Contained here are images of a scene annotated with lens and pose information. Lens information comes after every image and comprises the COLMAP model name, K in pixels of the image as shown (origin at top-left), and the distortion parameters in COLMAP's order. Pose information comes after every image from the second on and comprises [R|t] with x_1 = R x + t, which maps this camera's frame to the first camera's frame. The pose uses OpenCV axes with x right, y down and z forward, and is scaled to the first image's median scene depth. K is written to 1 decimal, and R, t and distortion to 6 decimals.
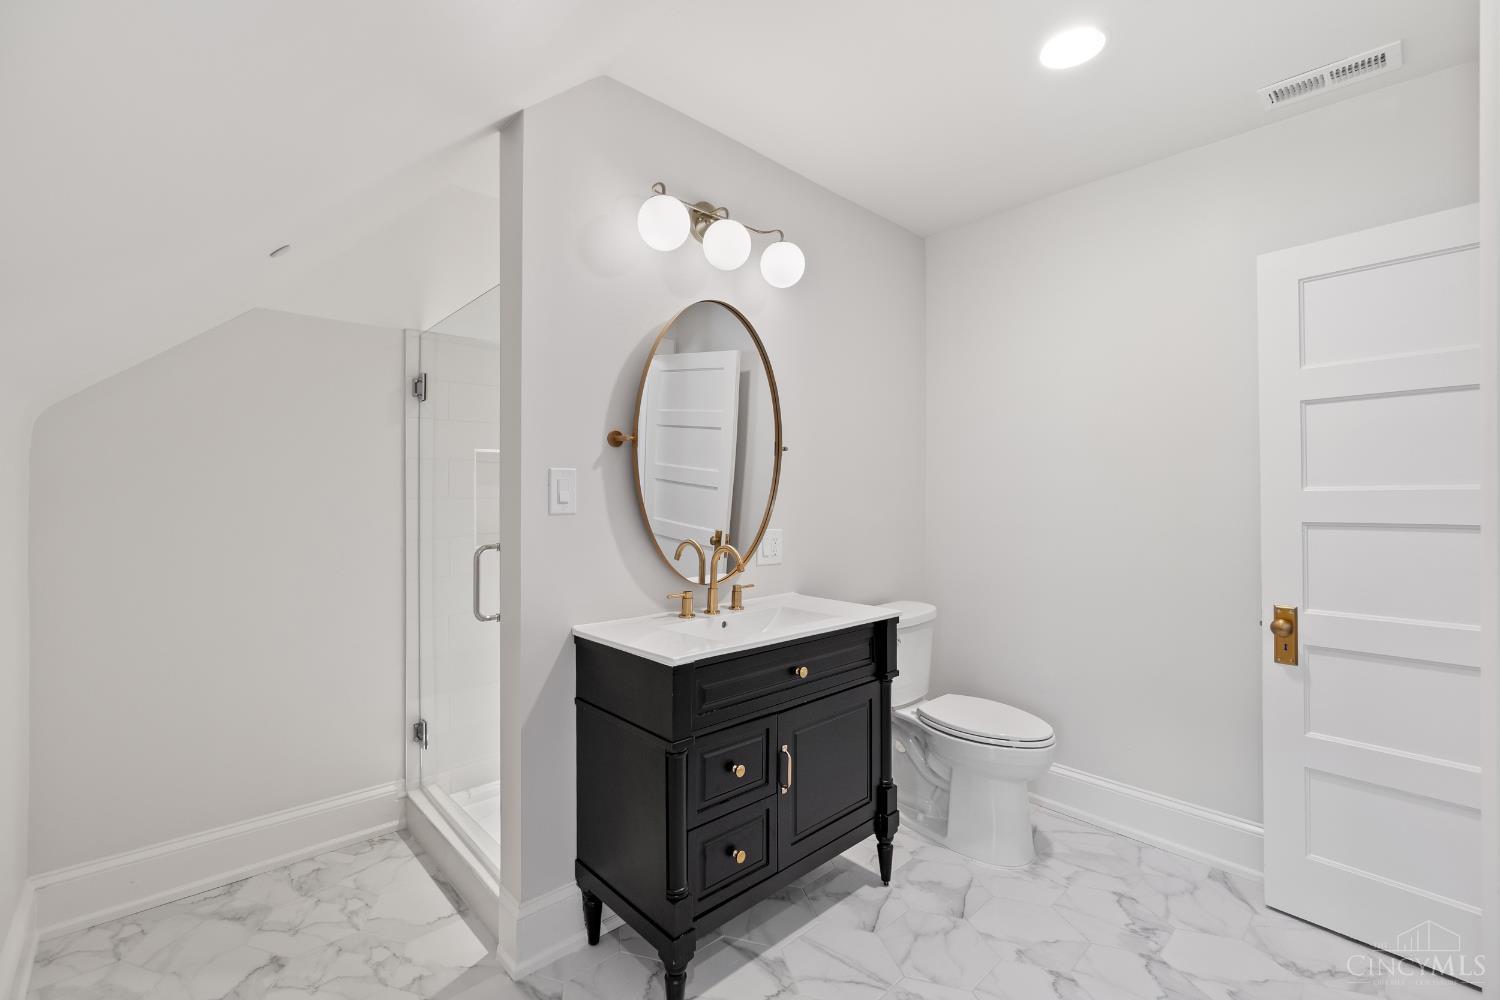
lens RADIAL K [[642.5, 0, 745.5], [0, 642.5, 499.5], [0, 0, 1]] dist [-0.004335, 0.000051]
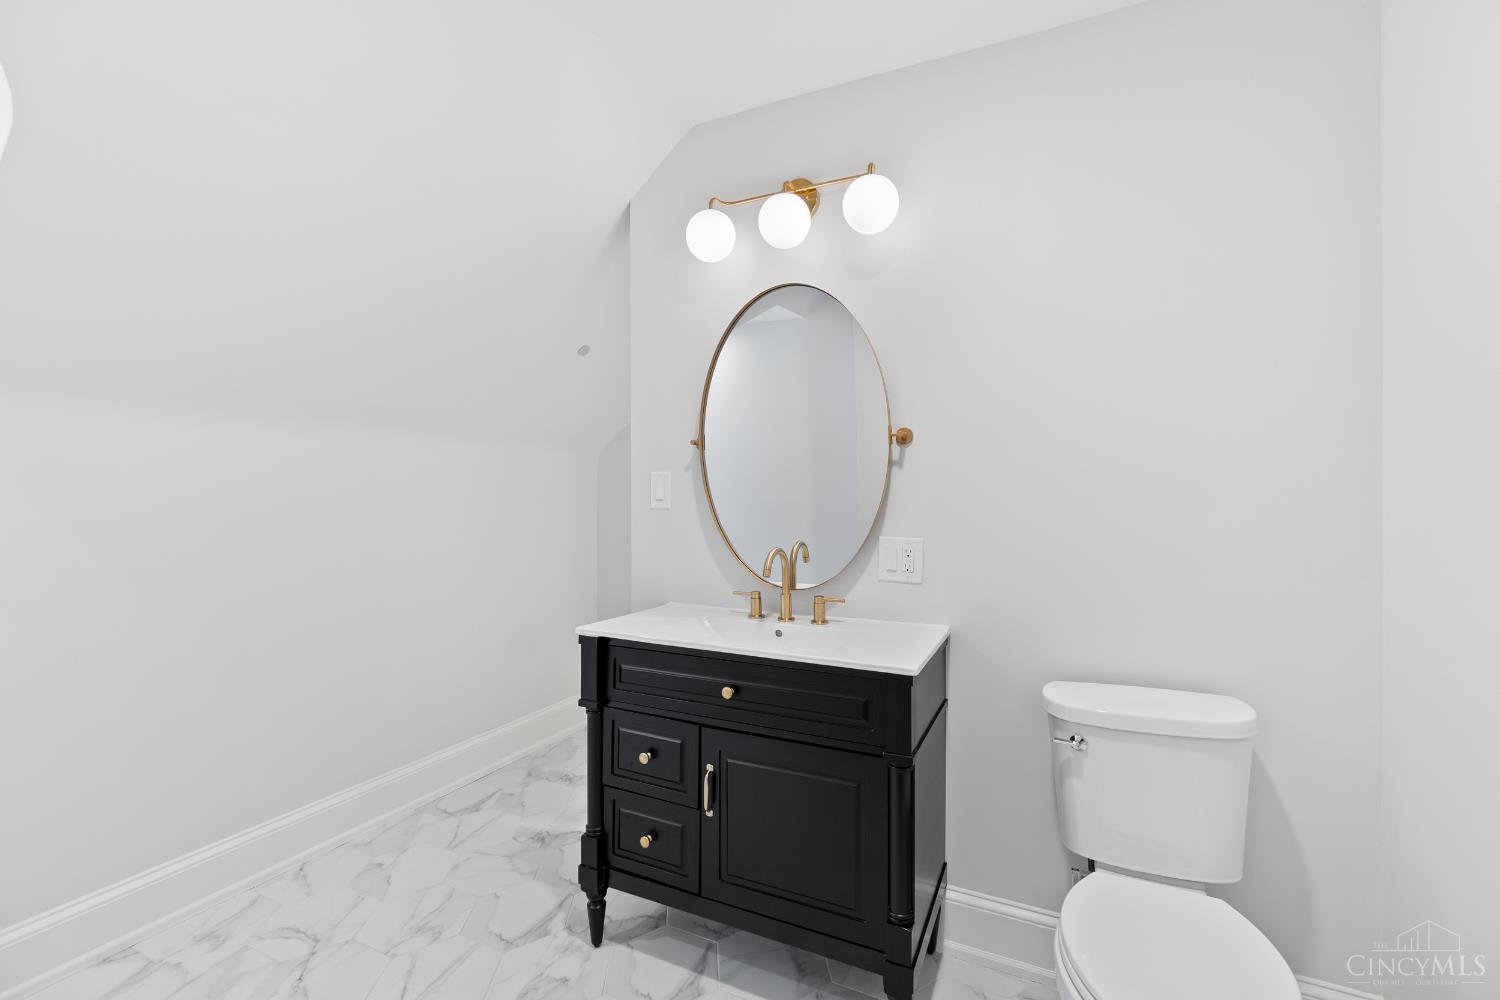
lens RADIAL K [[642.5, 0, 745.5], [0, 642.5, 499.5], [0, 0, 1]] dist [-0.004335, 0.000051]
pose [[0.387075, 0.003276, -0.922043, 0.873969], [-0.006184, 0.999980, 0.000957, 0.001468], [0.922028, 0.005332, 0.387087, 0.648017]]
